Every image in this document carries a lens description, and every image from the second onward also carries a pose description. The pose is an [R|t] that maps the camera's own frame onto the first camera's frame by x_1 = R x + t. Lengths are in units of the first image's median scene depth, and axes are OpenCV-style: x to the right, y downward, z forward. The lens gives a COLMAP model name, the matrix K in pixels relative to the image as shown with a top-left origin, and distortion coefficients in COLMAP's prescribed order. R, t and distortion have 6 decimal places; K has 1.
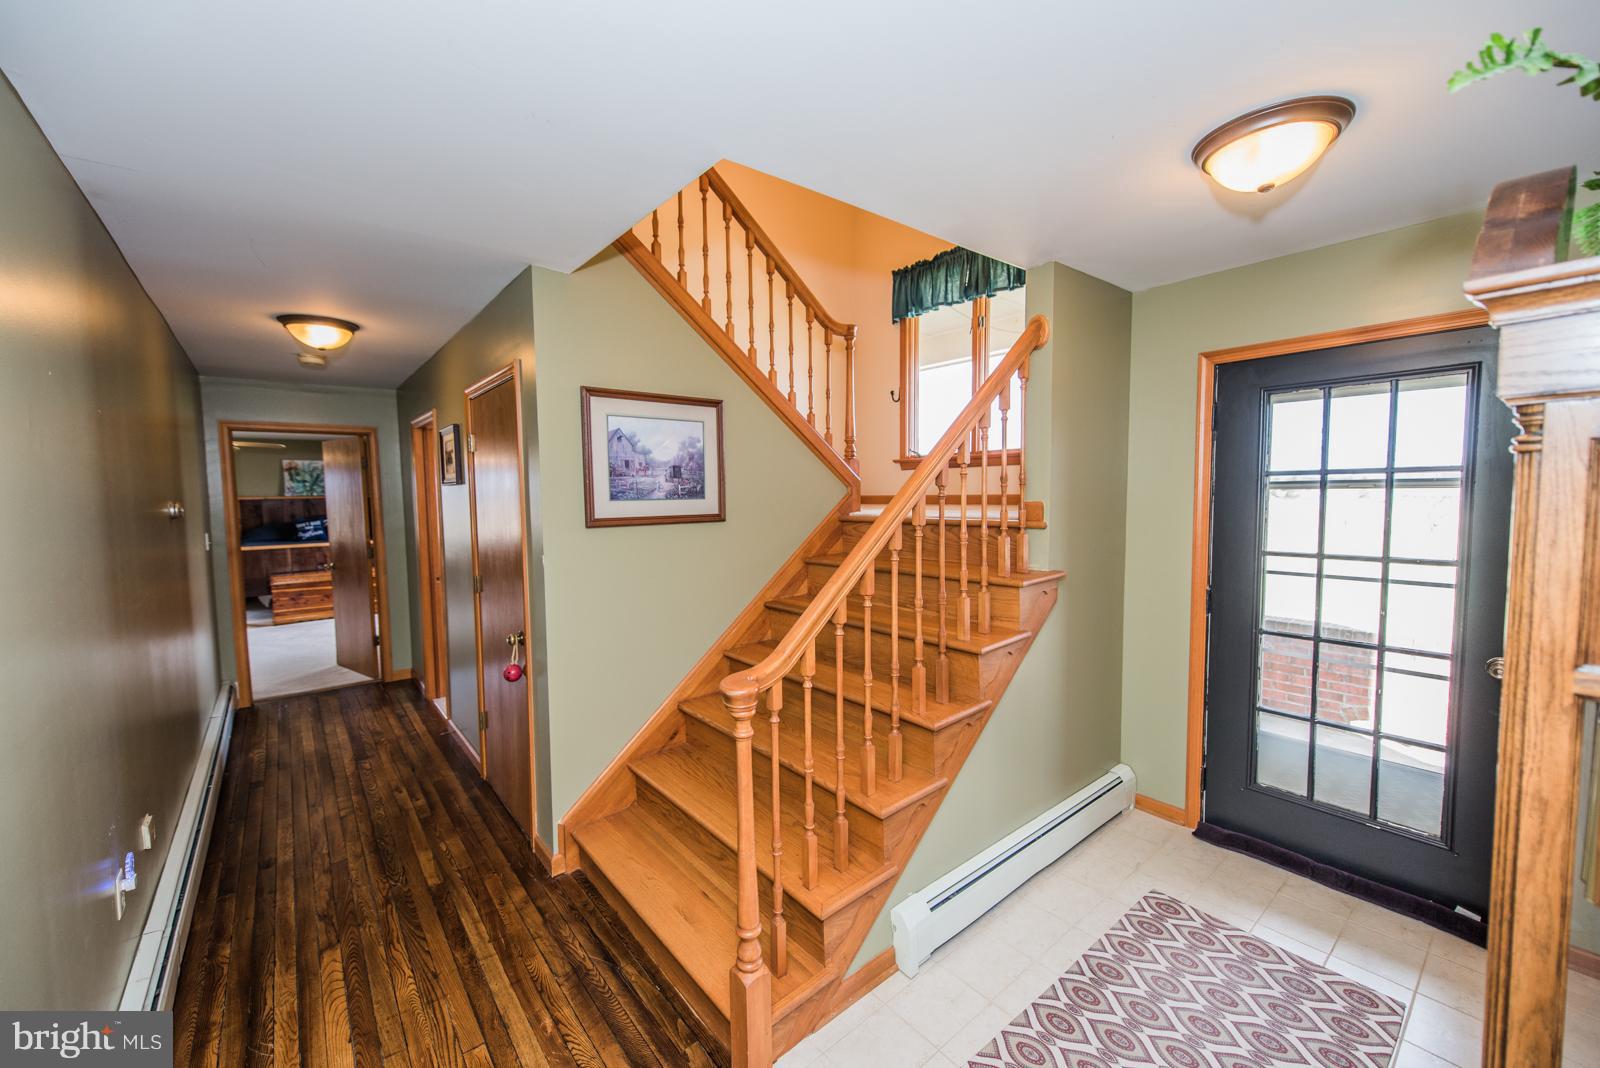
lens RADIAL K [[623.4, 0, 800.0], [0, 623.4, 532.4], [0, 0, 1]] dist [-0.000386, -0.000127]
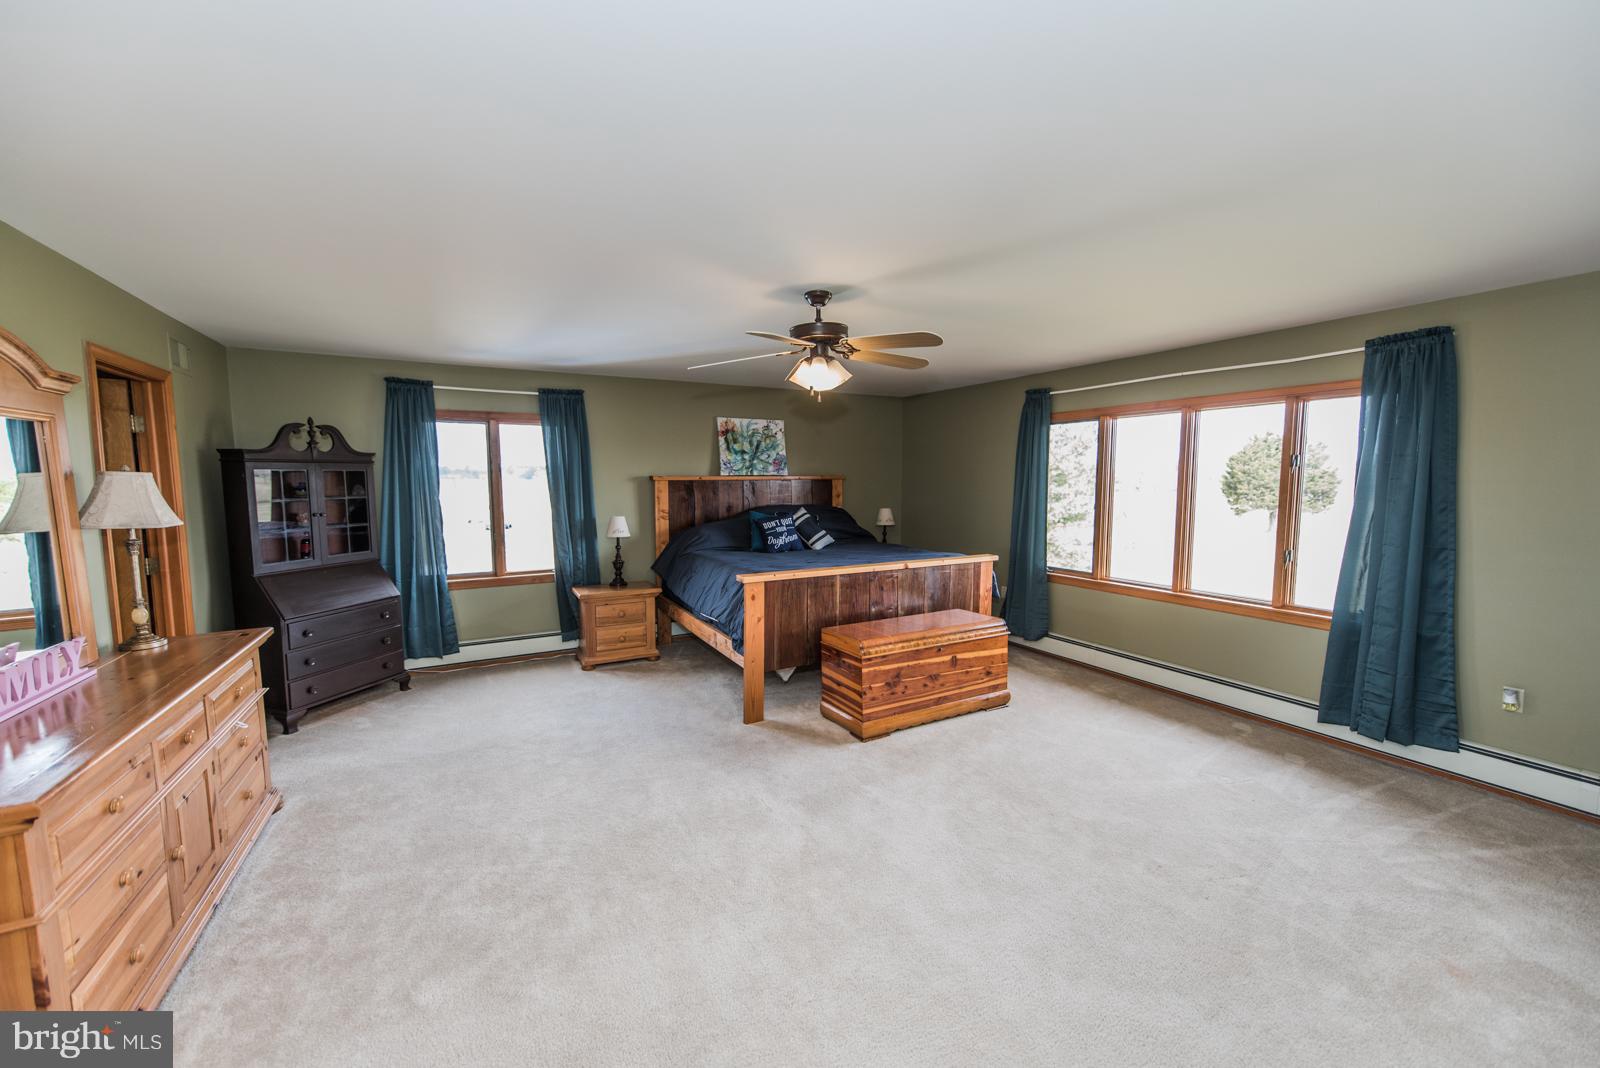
lens RADIAL K [[623.4, 0, 800.6], [0, 623.4, 536.6], [0, 0, 1]] dist [-0.000386, -0.000127]
pose [[0.979441, 0.033157, -0.198986, -0.619564], [-0.027811, 0.999175, 0.029606, -0.017734], [0.199803, -0.023463, 0.979555, 0.402234]]
